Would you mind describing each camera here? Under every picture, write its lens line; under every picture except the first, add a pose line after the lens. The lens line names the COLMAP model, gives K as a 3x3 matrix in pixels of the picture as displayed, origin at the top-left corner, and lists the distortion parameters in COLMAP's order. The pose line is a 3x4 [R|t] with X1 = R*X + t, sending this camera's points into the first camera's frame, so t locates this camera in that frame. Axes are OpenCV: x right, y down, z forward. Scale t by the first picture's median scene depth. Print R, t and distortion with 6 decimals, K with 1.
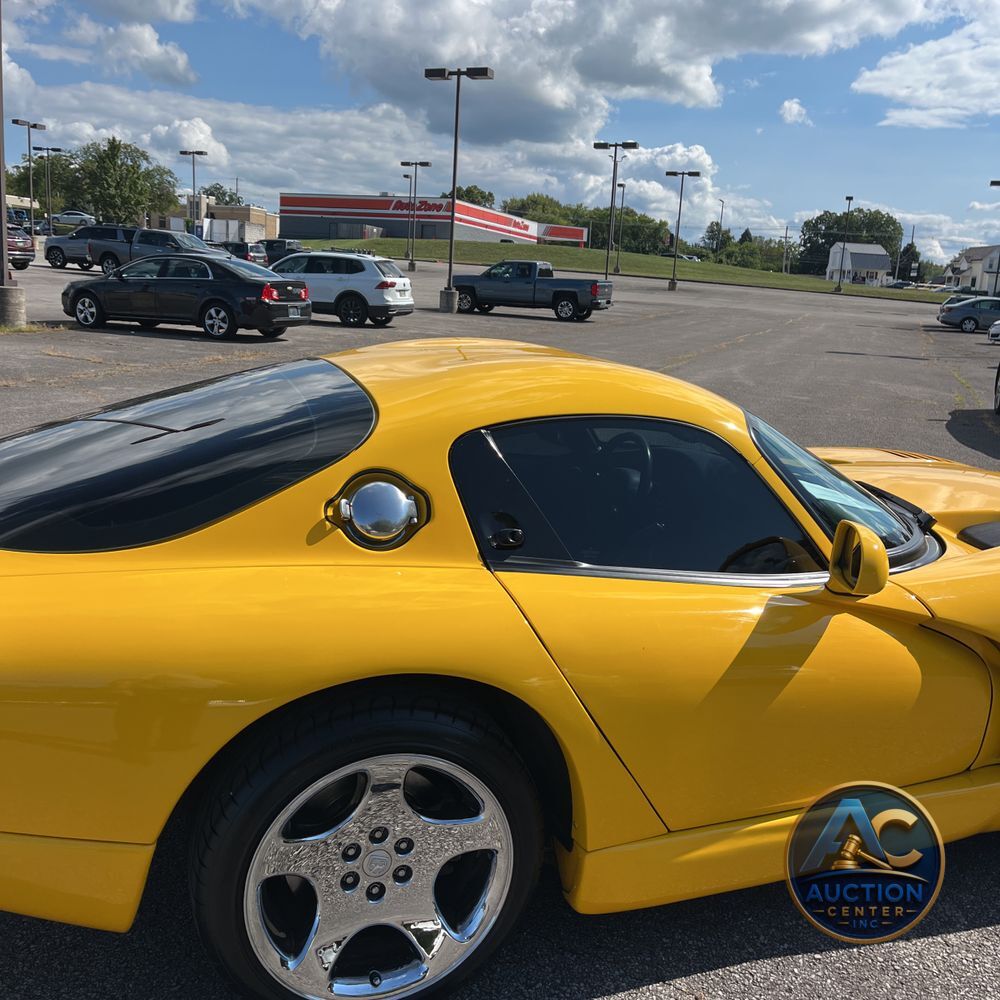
lens RADIAL K [[1019.8, 0, 506.7], [0, 1019.8, 494.9], [0, 0, 1]] dist [0.028842, -0.023783]
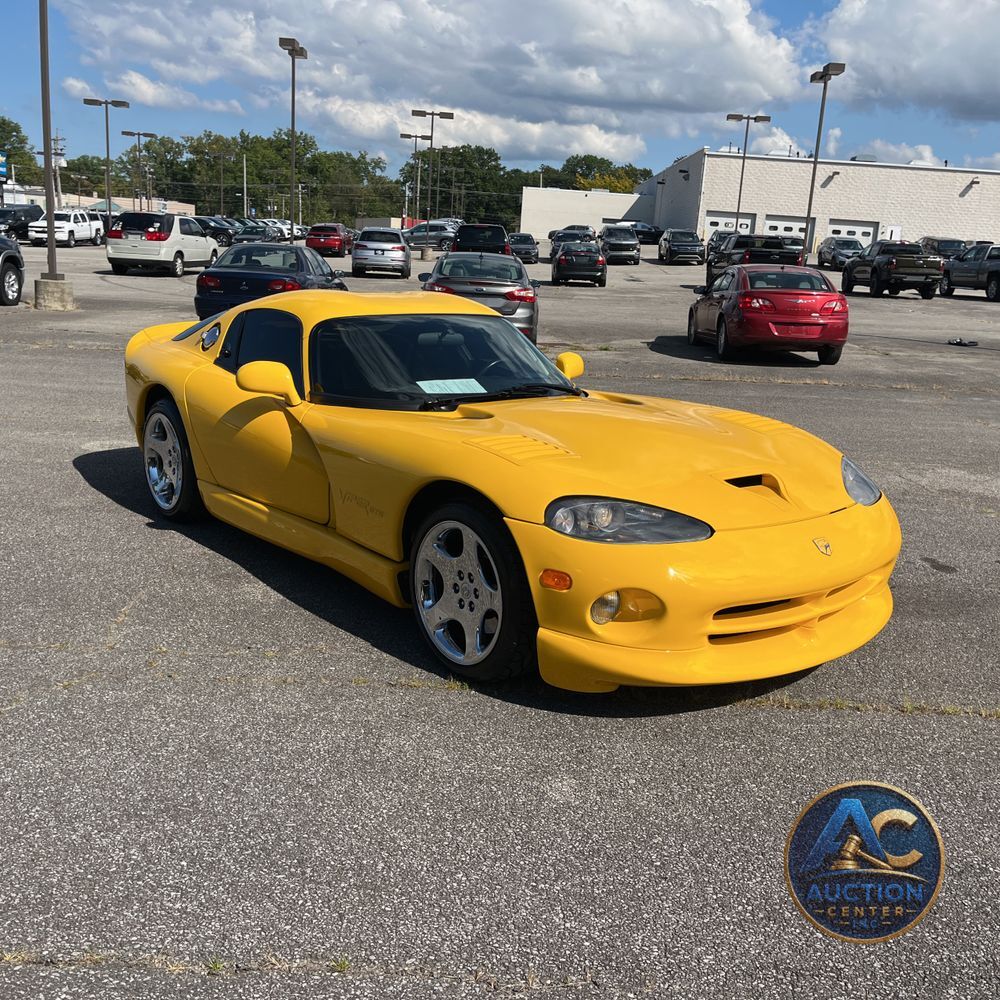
lens RADIAL K [[997.2, 0, 500.0], [0, 997.2, 500.0], [0, 0, 1]] dist [0.046088, -0.070940]
pose [[0.340930, 0.183692, -0.921968, 0.084296], [-0.219125, 0.969238, 0.112081, -0.001063], [0.914194, 0.163814, 0.370693, 0.025463]]
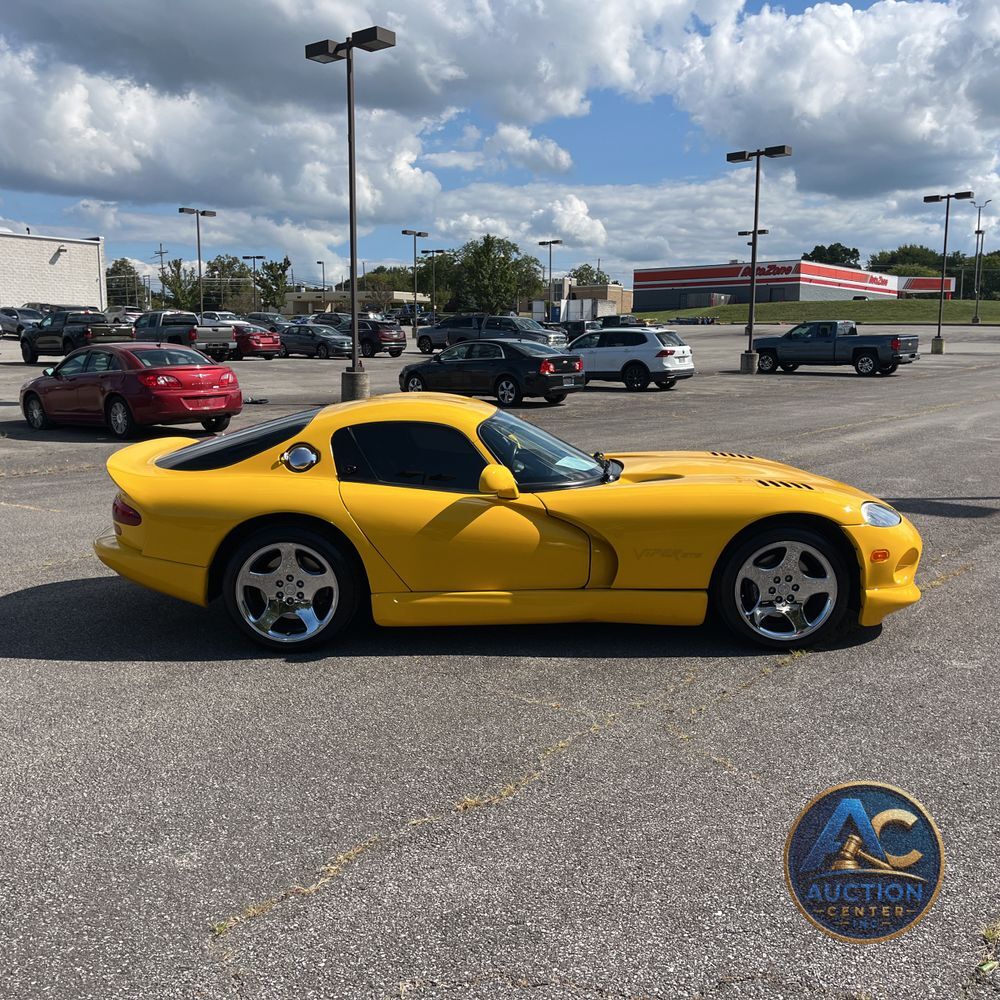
lens RADIAL K [[1008.8, 0, 500.0], [0, 1008.8, 500.0], [0, 0, 1]] dist [0.093192, -0.210575]
pose [[0.935440, -0.003586, -0.353468, 0.040758], [-0.017001, 0.998335, -0.055121, 0.008261], [0.353077, 0.057572, 0.933821, -0.039438]]
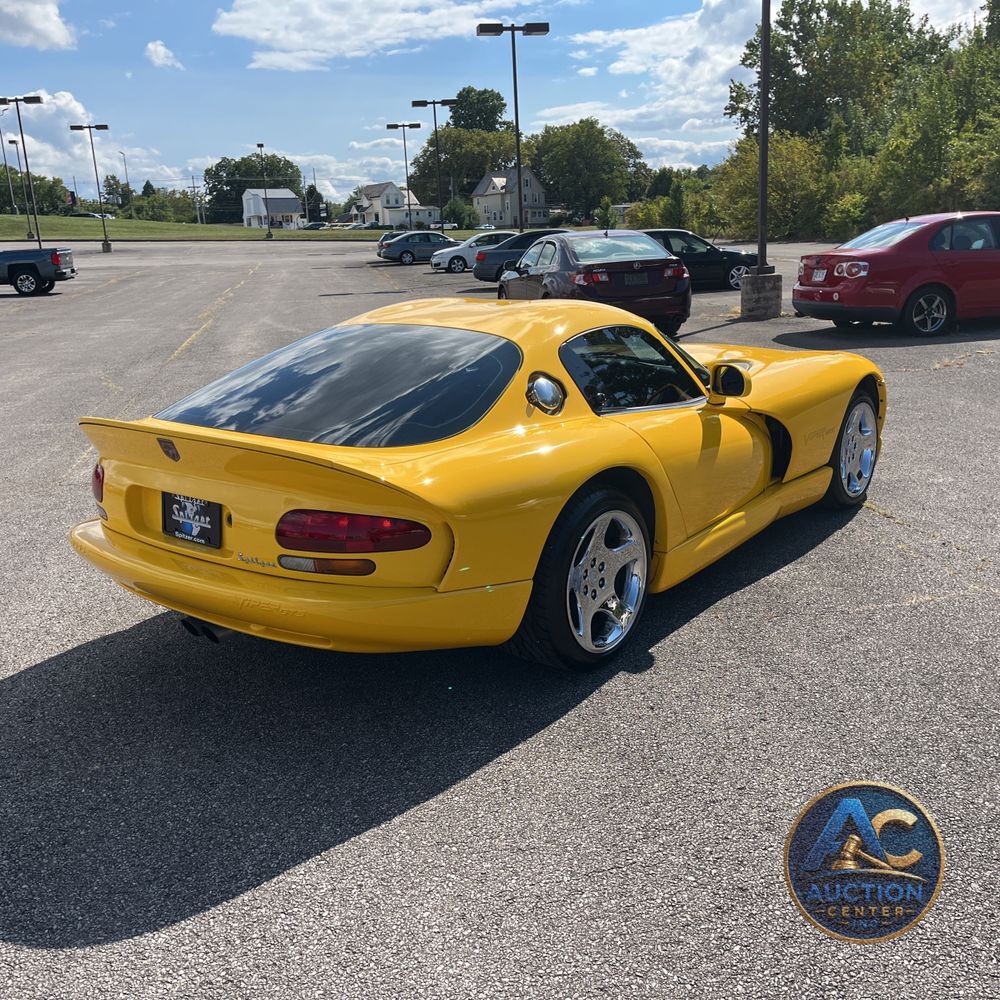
lens RADIAL K [[1017.5, 0, 503.2], [0, 1017.5, 502.8], [0, 0, 1]] dist [0.039650, -0.037396]
pose [[0.850545, -0.219013, 0.478127, -0.034948], [0.192722, 0.975715, 0.104106, 0.000115], [-0.489317, 0.003599, 0.872099, -0.016363]]
